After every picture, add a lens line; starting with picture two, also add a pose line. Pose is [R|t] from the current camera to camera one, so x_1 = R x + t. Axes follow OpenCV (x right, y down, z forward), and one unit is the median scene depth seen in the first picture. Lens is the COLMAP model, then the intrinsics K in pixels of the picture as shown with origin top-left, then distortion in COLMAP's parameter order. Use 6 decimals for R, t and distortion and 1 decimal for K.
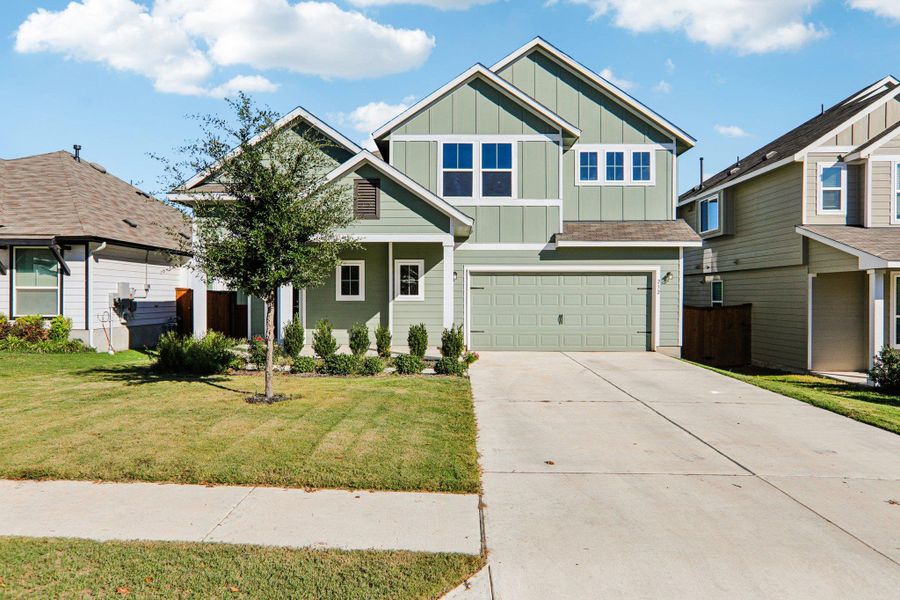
lens RADIAL K [[596.8, 0, 443.8], [0, 596.8, 299.0], [0, 0, 1]] dist [-0.008232, 0.009631]
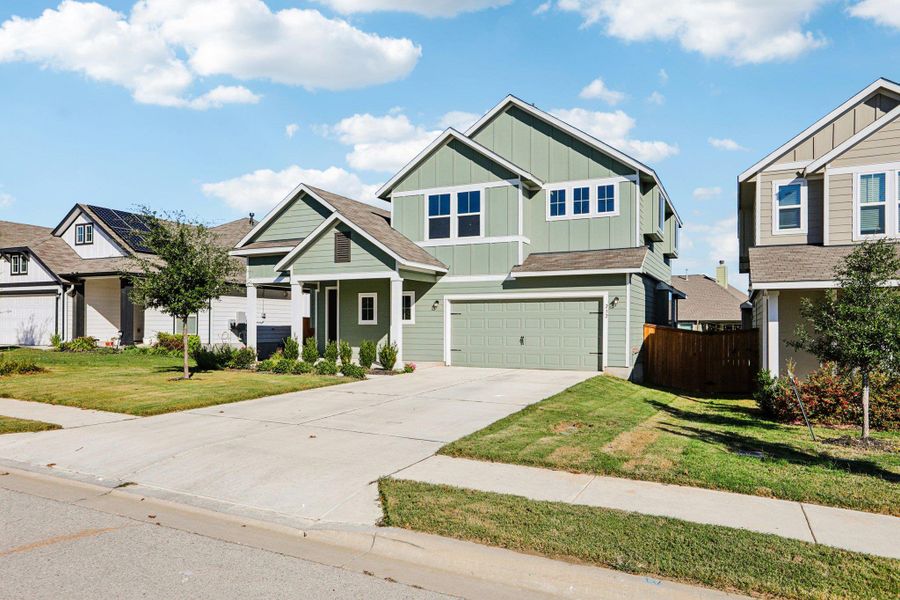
lens RADIAL K [[596.8, 0, 448.6], [0, 596.8, 323.7], [0, 0, 1]] dist [-0.008232, 0.009631]
pose [[0.909616, -0.000799, -0.415450, 0.545228], [-0.001431, 0.999986, -0.005056, 0.007998], [0.415448, 0.005193, 0.909602, -0.095225]]
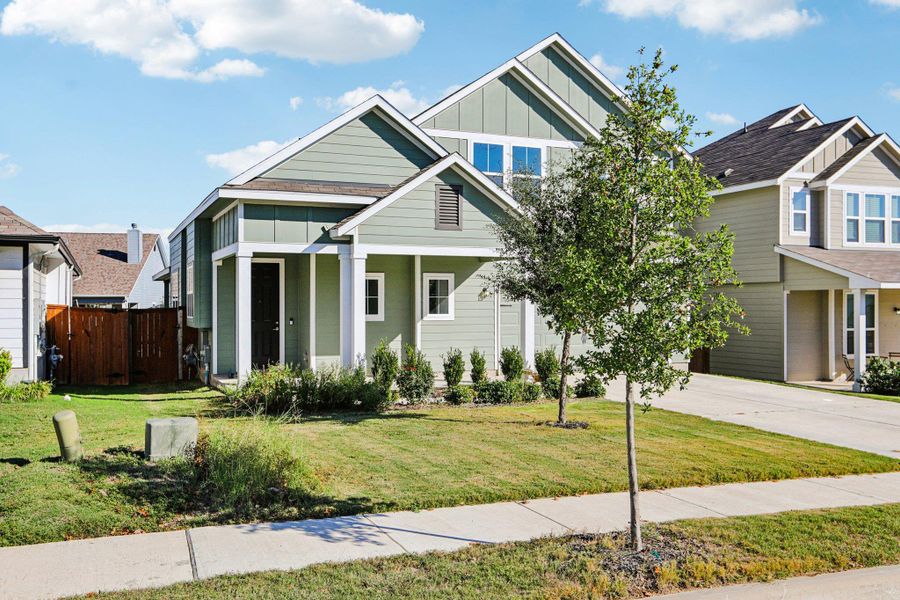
lens RADIAL K [[818.6, 0, 454.3], [0, 818.6, 302.6], [0, 0, 1]] dist [0.046040, 0.007980]
pose [[0.907280, -0.003487, 0.420513, -0.540597], [0.006432, 0.999964, -0.005584, -0.016295], [-0.420478, 0.007771, 0.907270, -0.091904]]
